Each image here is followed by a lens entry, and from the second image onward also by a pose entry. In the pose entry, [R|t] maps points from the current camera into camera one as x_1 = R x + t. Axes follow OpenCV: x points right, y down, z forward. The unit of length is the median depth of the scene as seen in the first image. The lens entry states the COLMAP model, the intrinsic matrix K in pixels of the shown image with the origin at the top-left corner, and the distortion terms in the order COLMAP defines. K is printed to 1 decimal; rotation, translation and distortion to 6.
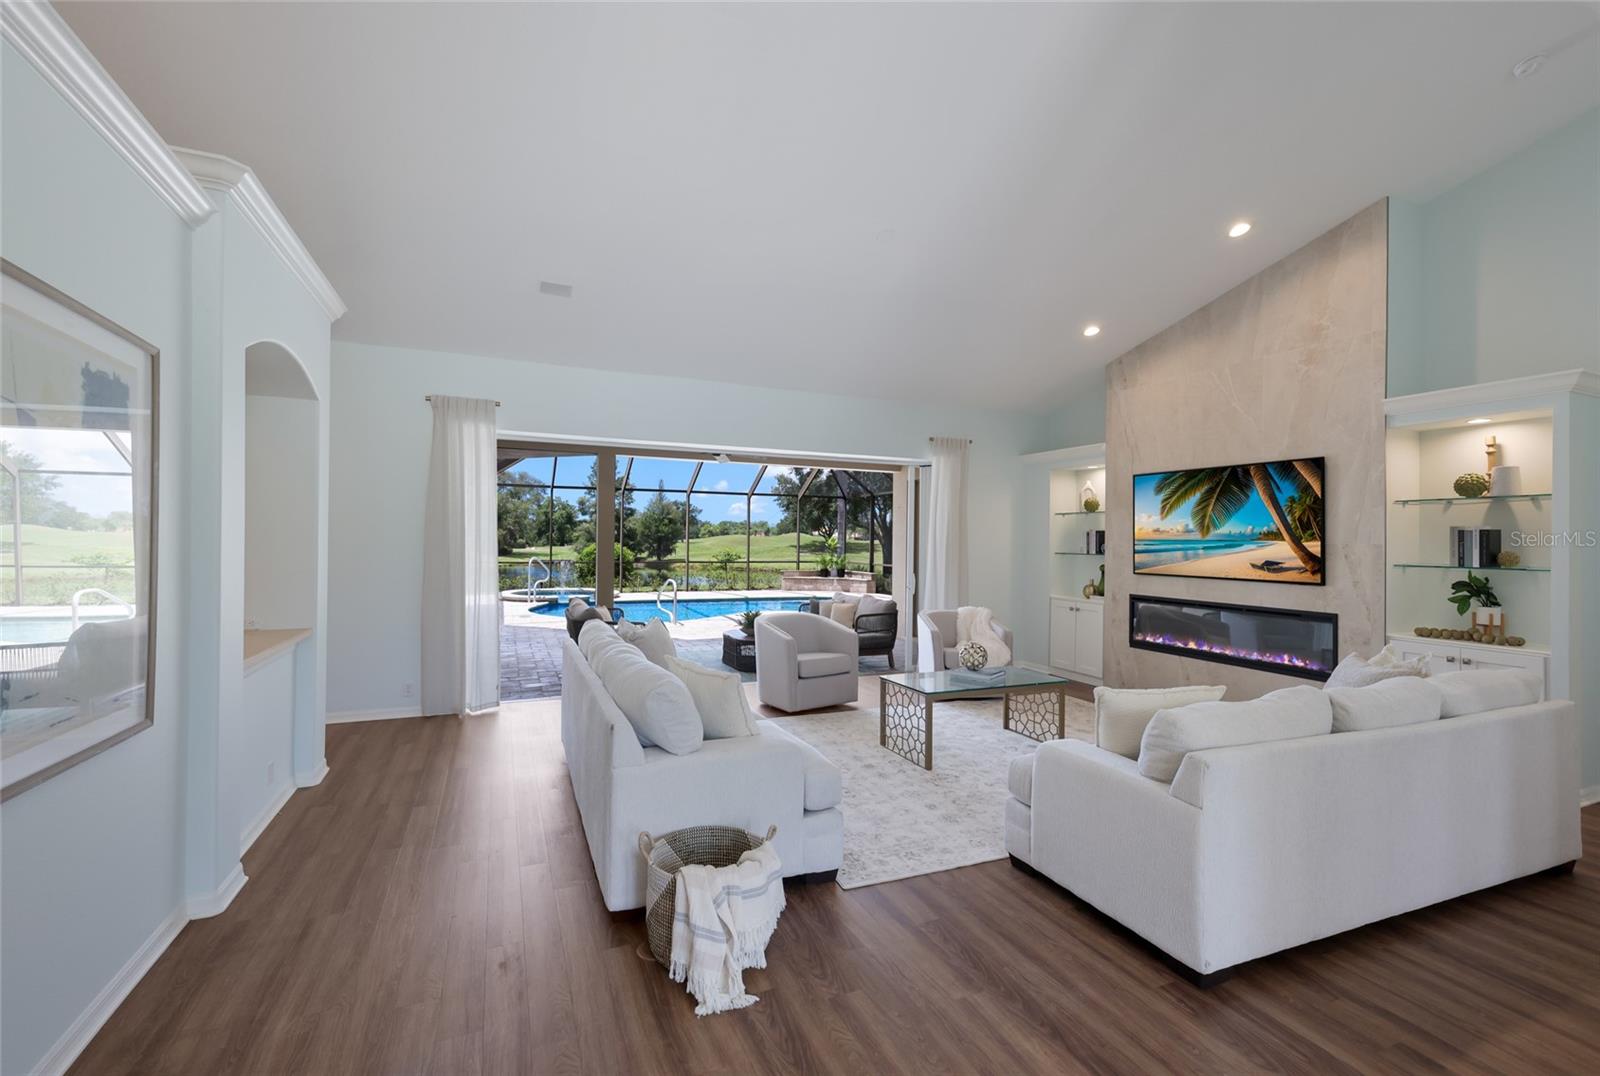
lens RADIAL K [[703.2, 0, 797.2], [0, 703.2, 536.4], [0, 0, 1]] dist [0.009477, 0.001510]
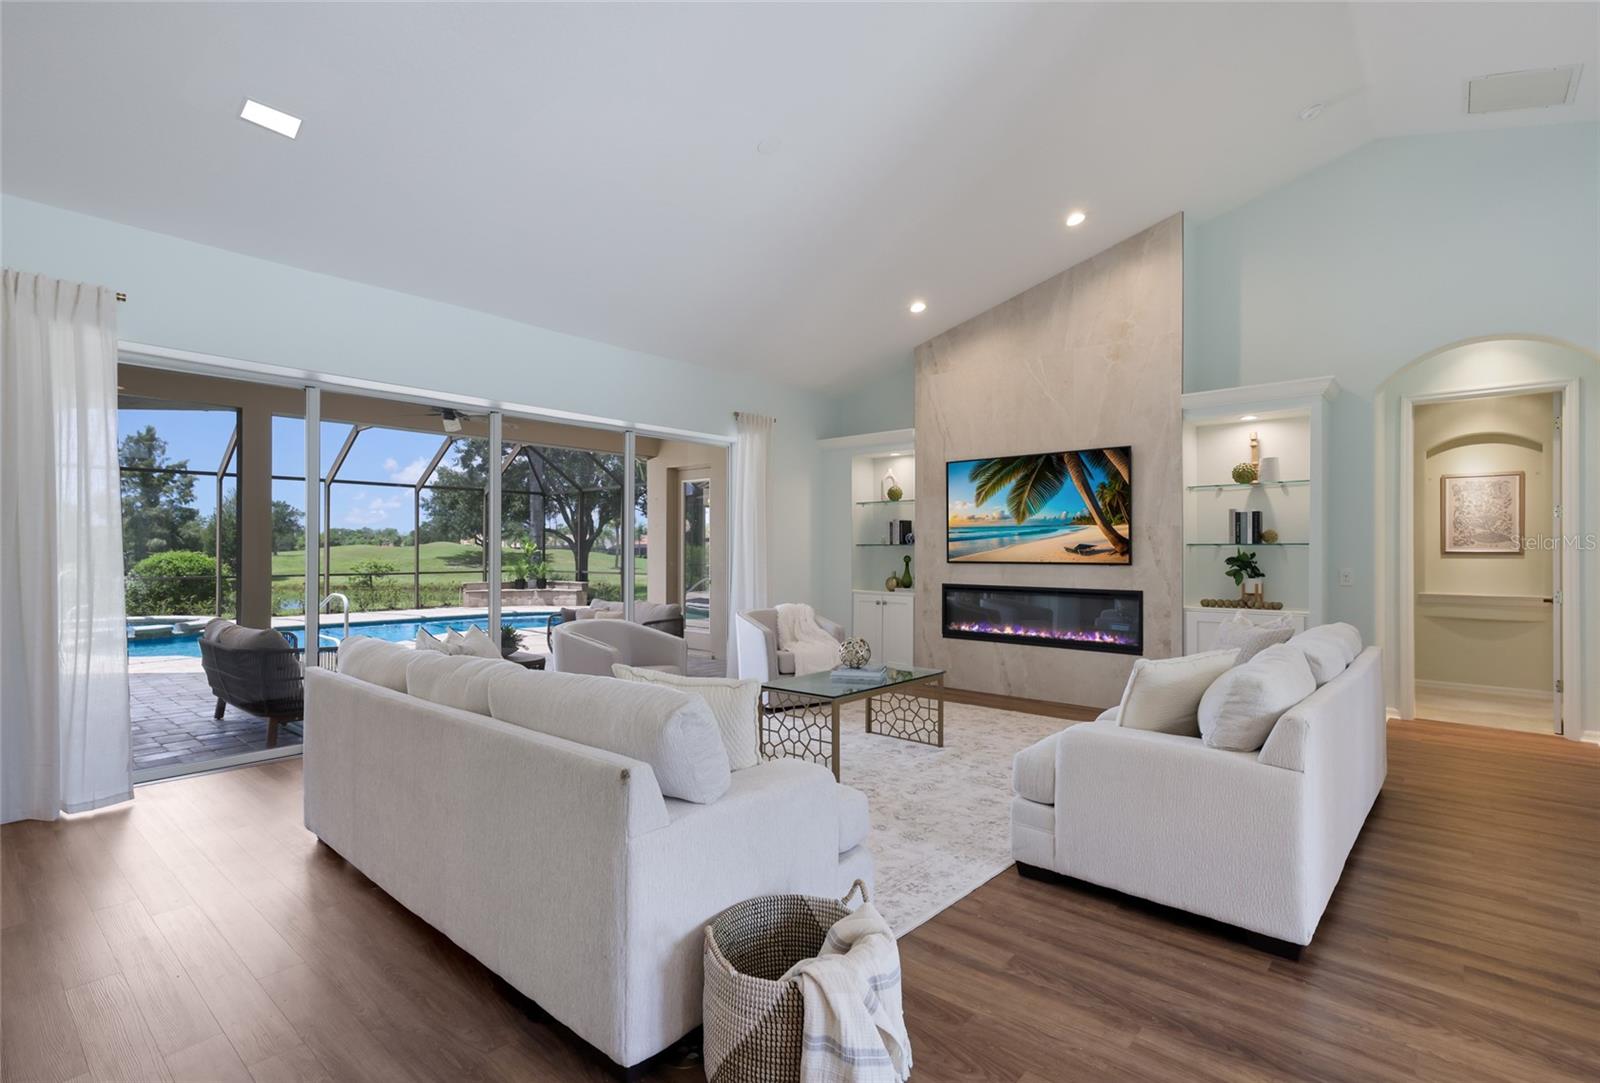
lens RADIAL K [[767.3, 0, 803.5], [0, 767.3, 548.2], [0, 0, 1]] dist [0.010673, 0.002137]
pose [[0.901539, -0.008344, 0.432618, -0.205211], [0.007243, 0.999965, 0.004193, 0.033767], [-0.432637, -0.000647, 0.901568, 0.155138]]
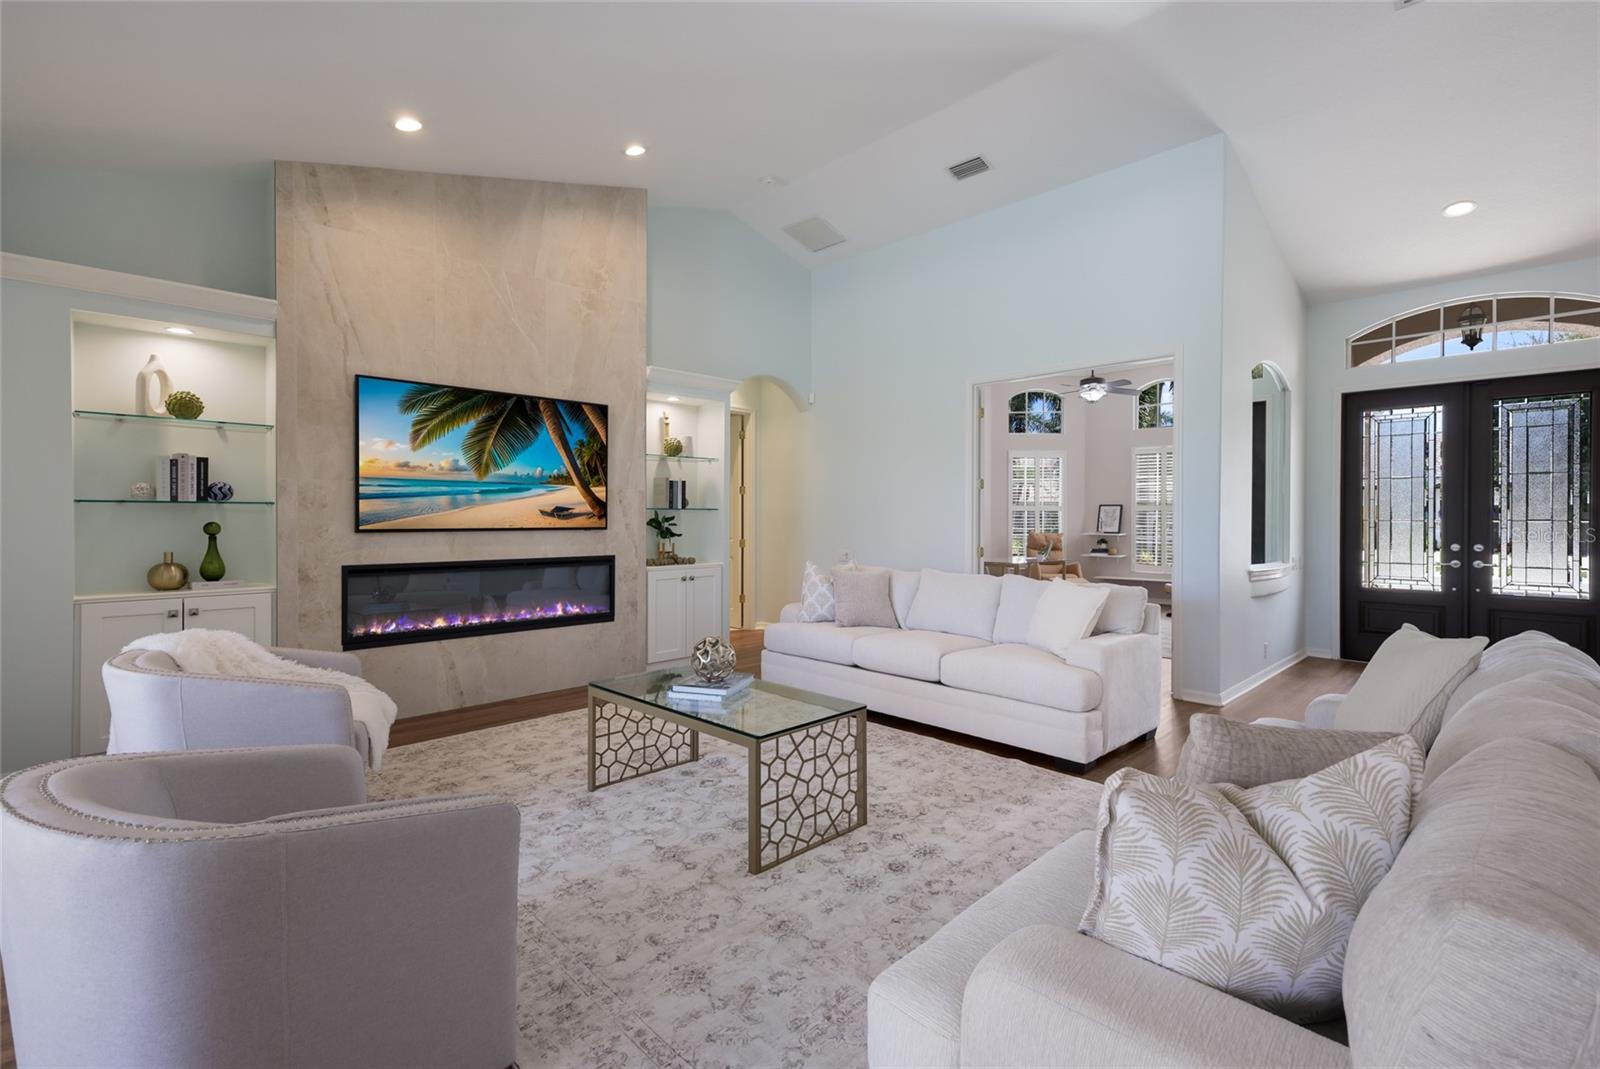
lens RADIAL K [[719.2, 0, 811.3], [0, 719.2, 520.5], [0, 0, 1]] dist [0.022446, -0.000345]
pose [[-0.371556, -0.016321, 0.928267, -0.338422], [-0.008829, 0.999862, 0.014046, 0.037696], [-0.928369, -0.002977, -0.371649, 1.078180]]
